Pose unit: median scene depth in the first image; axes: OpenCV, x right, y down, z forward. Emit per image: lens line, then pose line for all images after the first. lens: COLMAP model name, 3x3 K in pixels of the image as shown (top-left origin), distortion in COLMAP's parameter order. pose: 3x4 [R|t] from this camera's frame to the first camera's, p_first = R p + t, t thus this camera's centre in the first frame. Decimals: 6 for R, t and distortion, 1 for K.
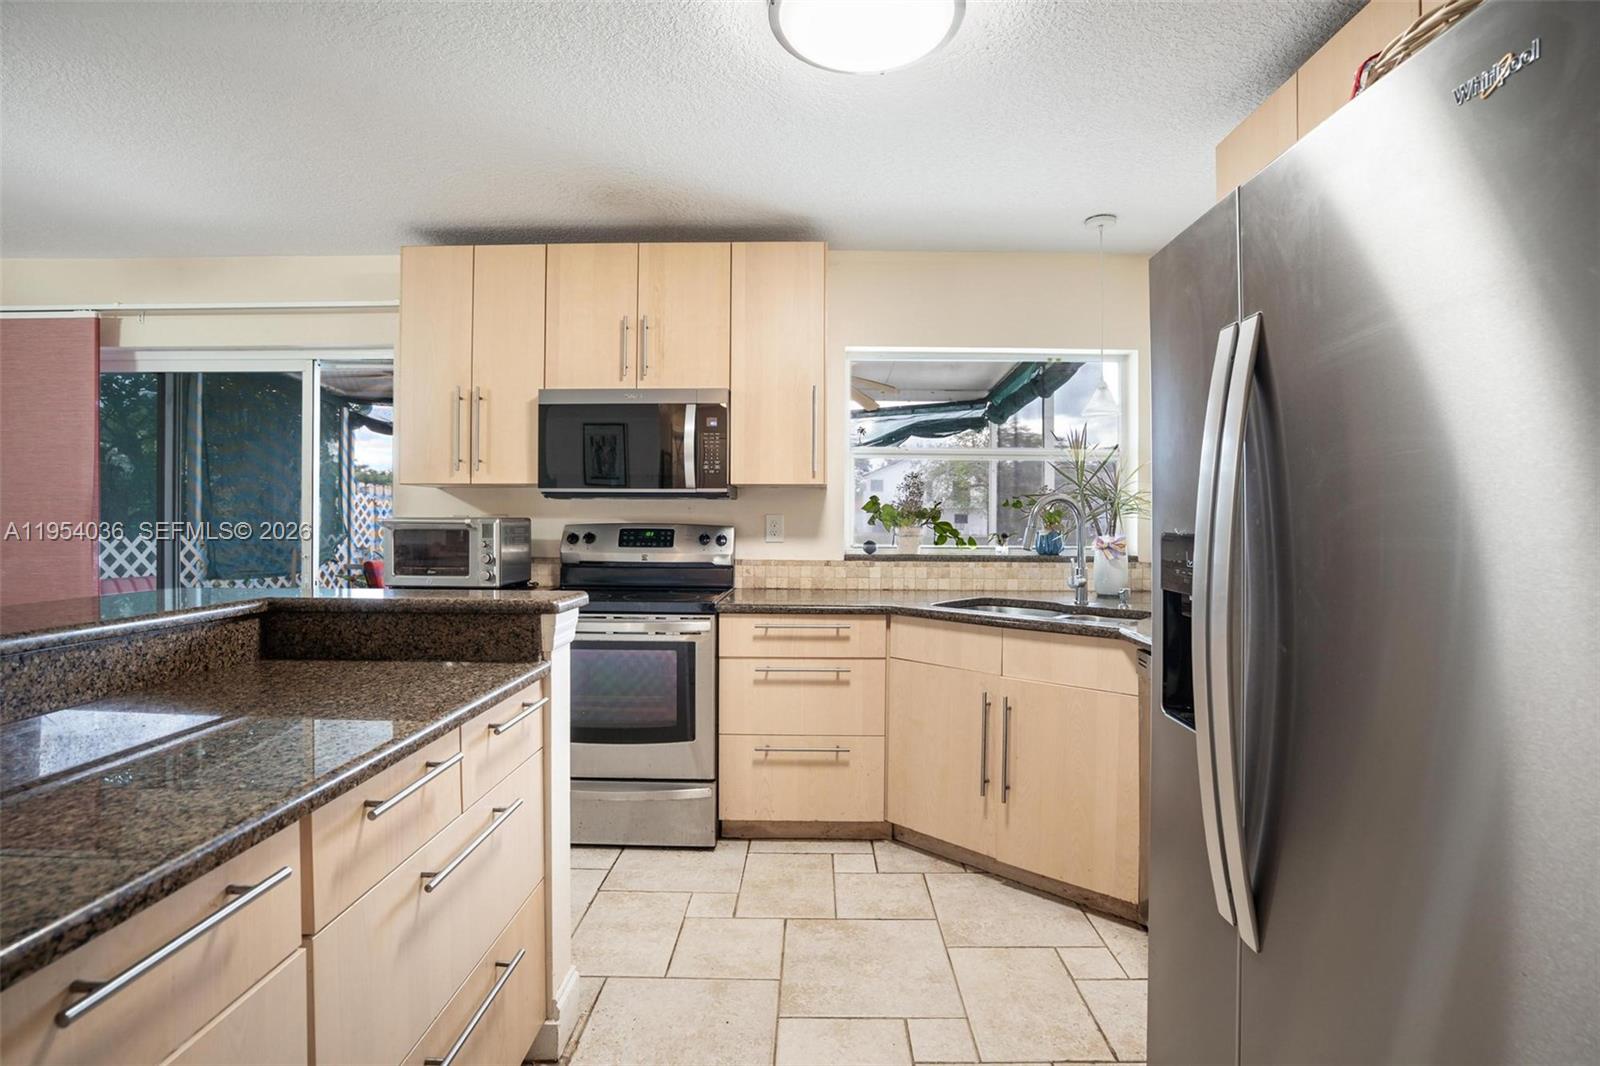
lens RADIAL K [[752.5, 0, 800.2], [0, 752.5, 519.4], [0, 0, 1]] dist [-0.075012, 0.038331]
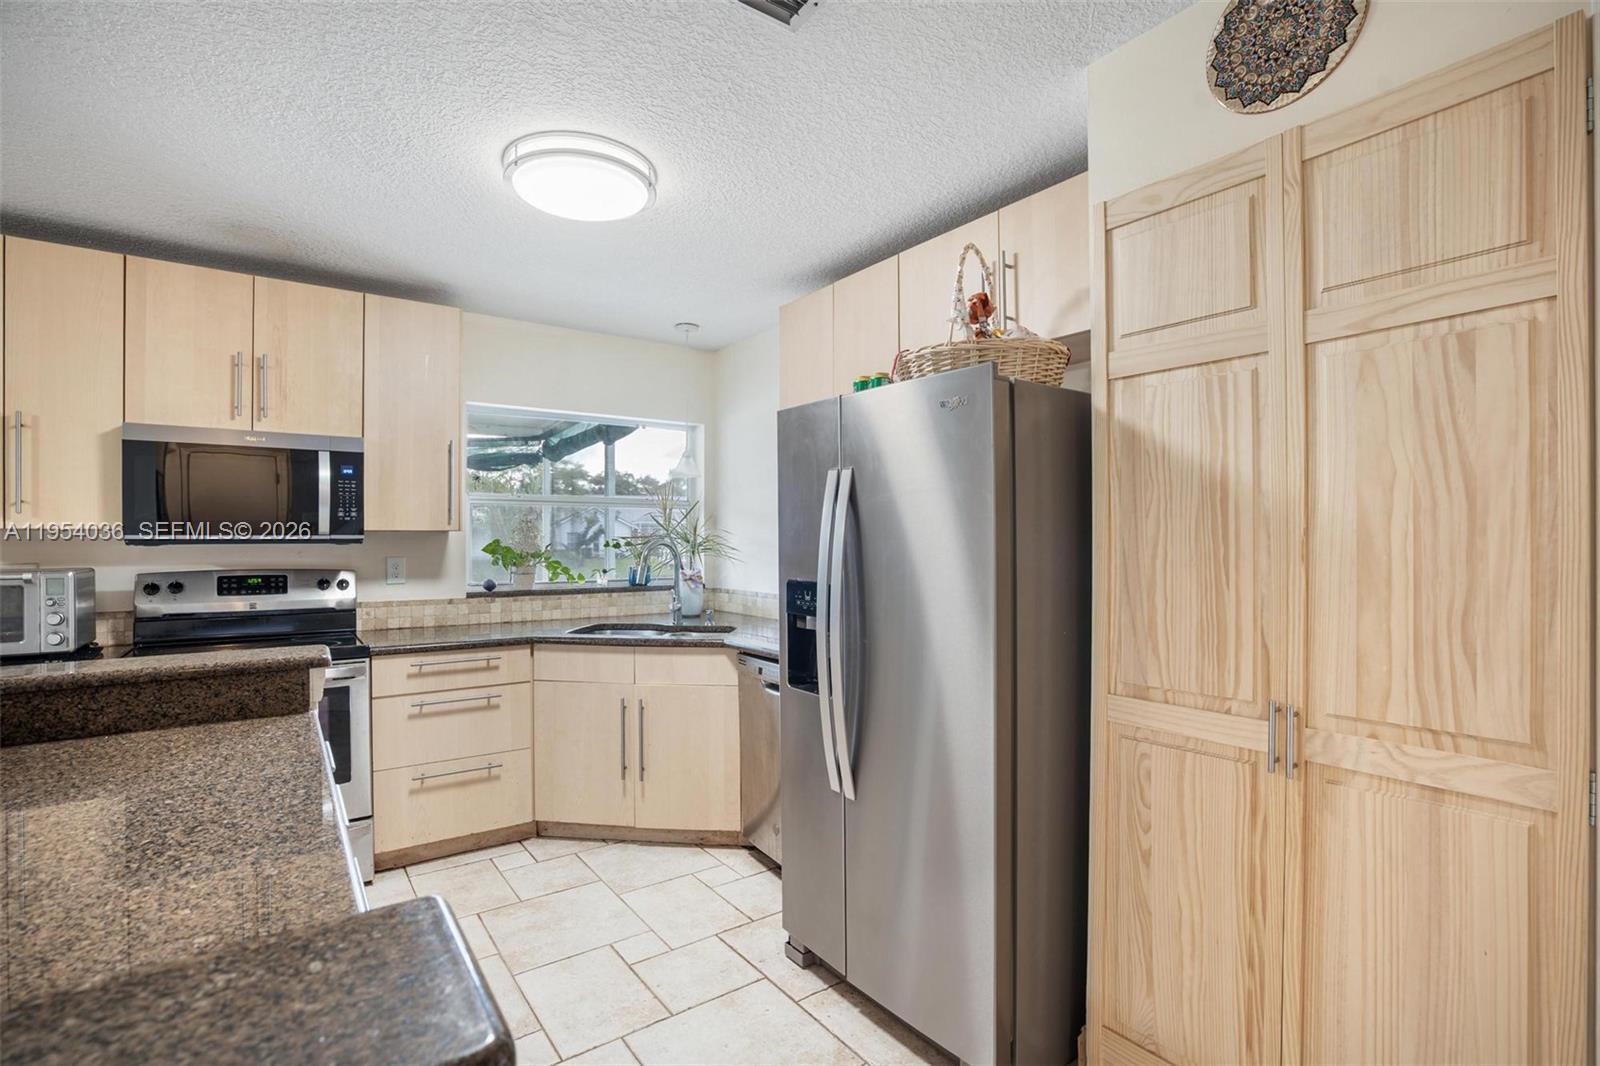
lens RADIAL K [[750.2, 0, 802.6], [0, 750.2, 535.5], [0, 0, 1]] dist [-0.059805, 0.026622]
pose [[0.794625, -0.001087, 0.607099, -0.234248], [0.004044, 0.999986, -0.003502, -0.034597], [-0.607087, 0.005238, 0.794618, -0.169998]]
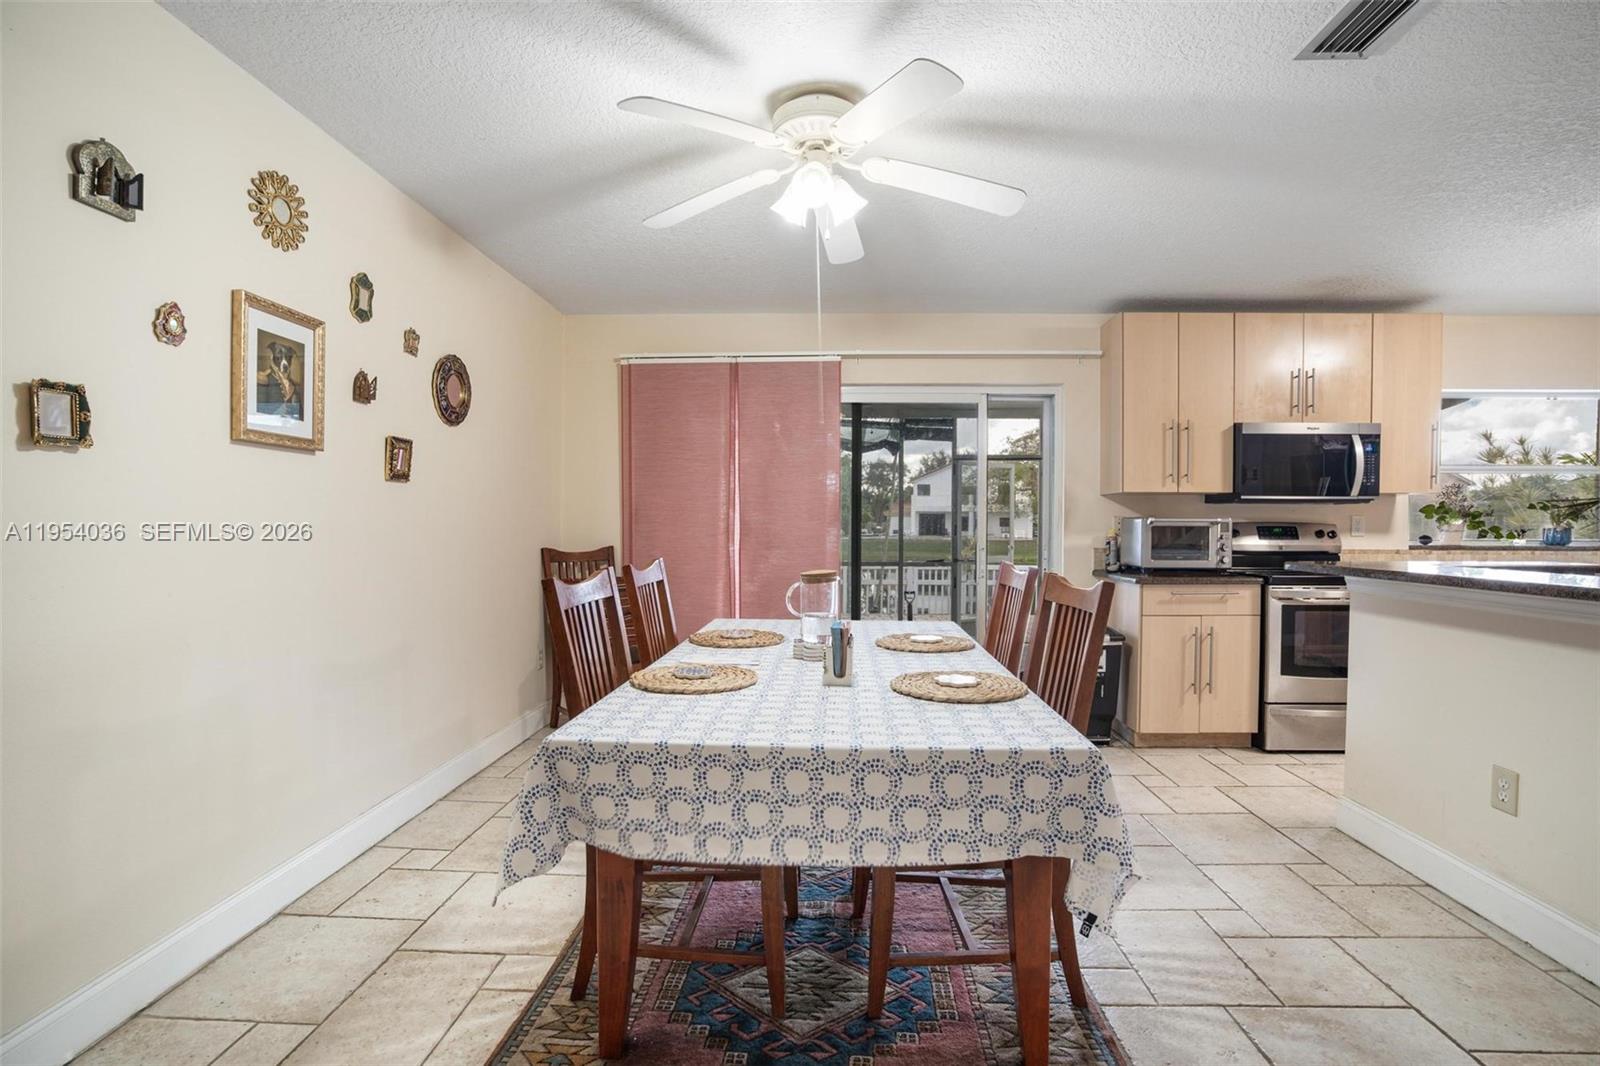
lens RADIAL K [[747.9, 0, 815.2], [0, 747.9, 527.7], [0, 0, 1]] dist [-0.060963, 0.026130]
pose [[0.999810, -0.000761, -0.019491, -1.096074], [0.000849, 0.999989, 0.004531, 0.009969], [0.019487, -0.004546, 0.999800, -0.347698]]
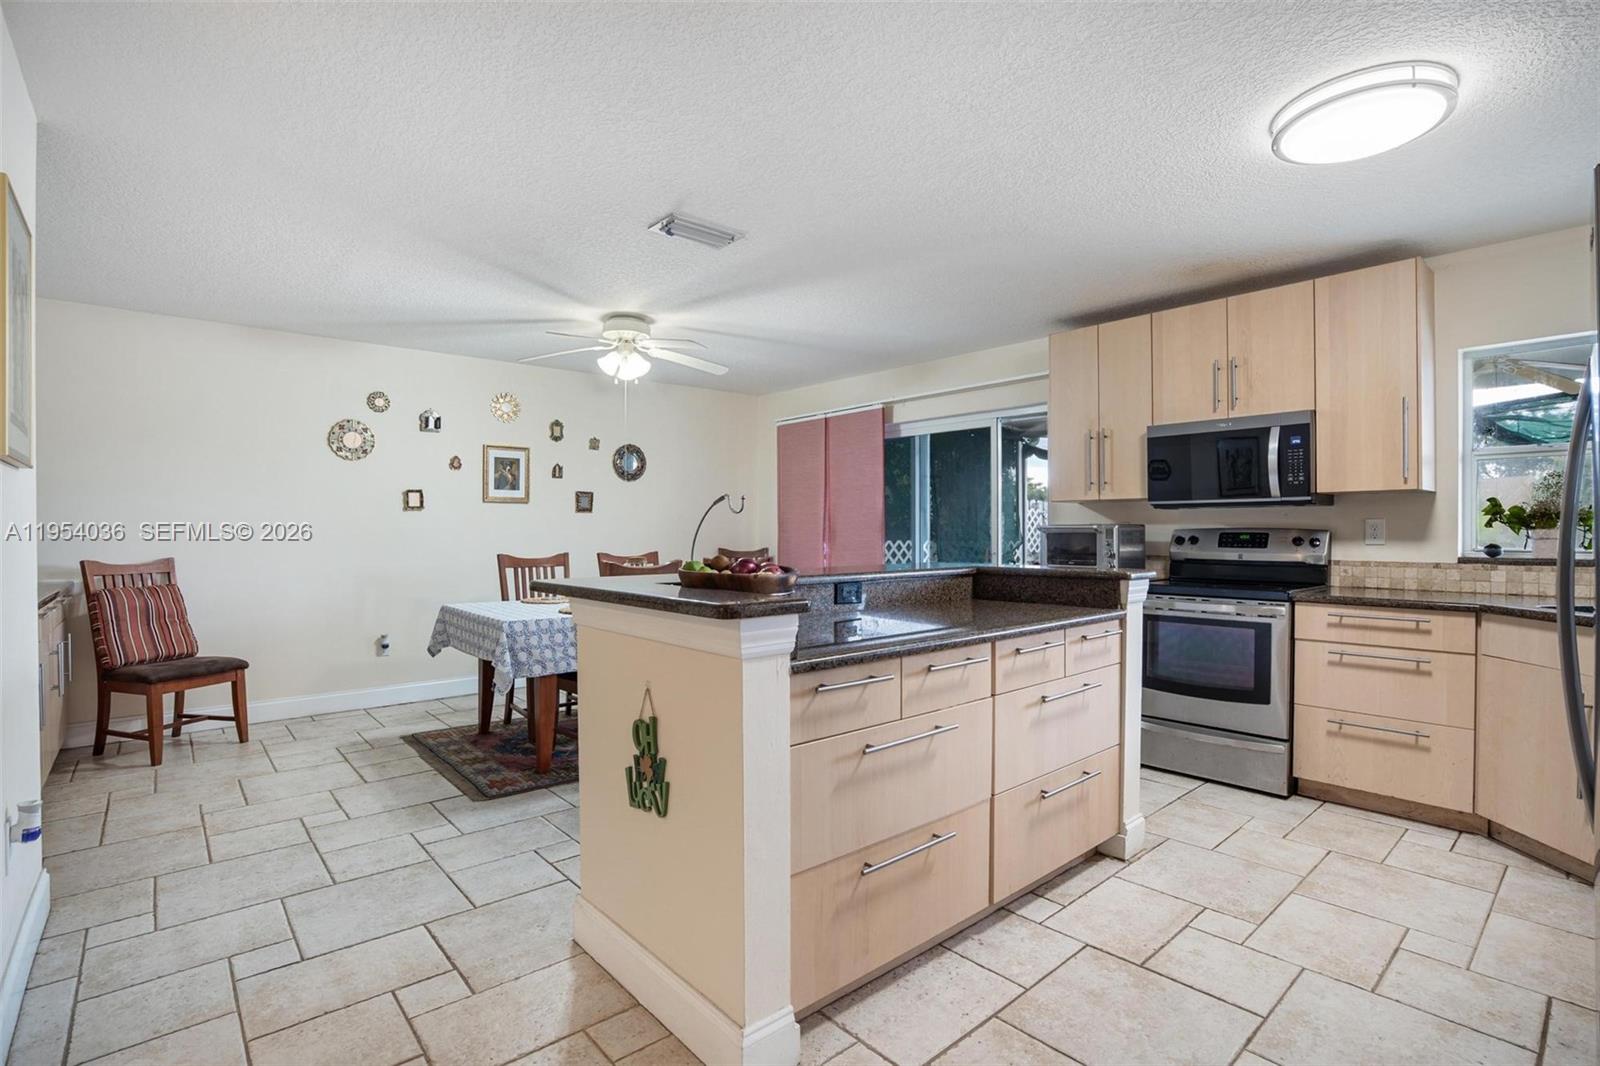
lens RADIAL K [[761.0, 0, 815.9], [0, 761.0, 527.7], [0, 0, 1]] dist [-0.057214, 0.025281]
pose [[0.679857, -0.008746, -0.733293, 0.225643], [0.004584, 0.999960, -0.007676, 0.012022], [0.733331, 0.001857, 0.679870, -0.335354]]
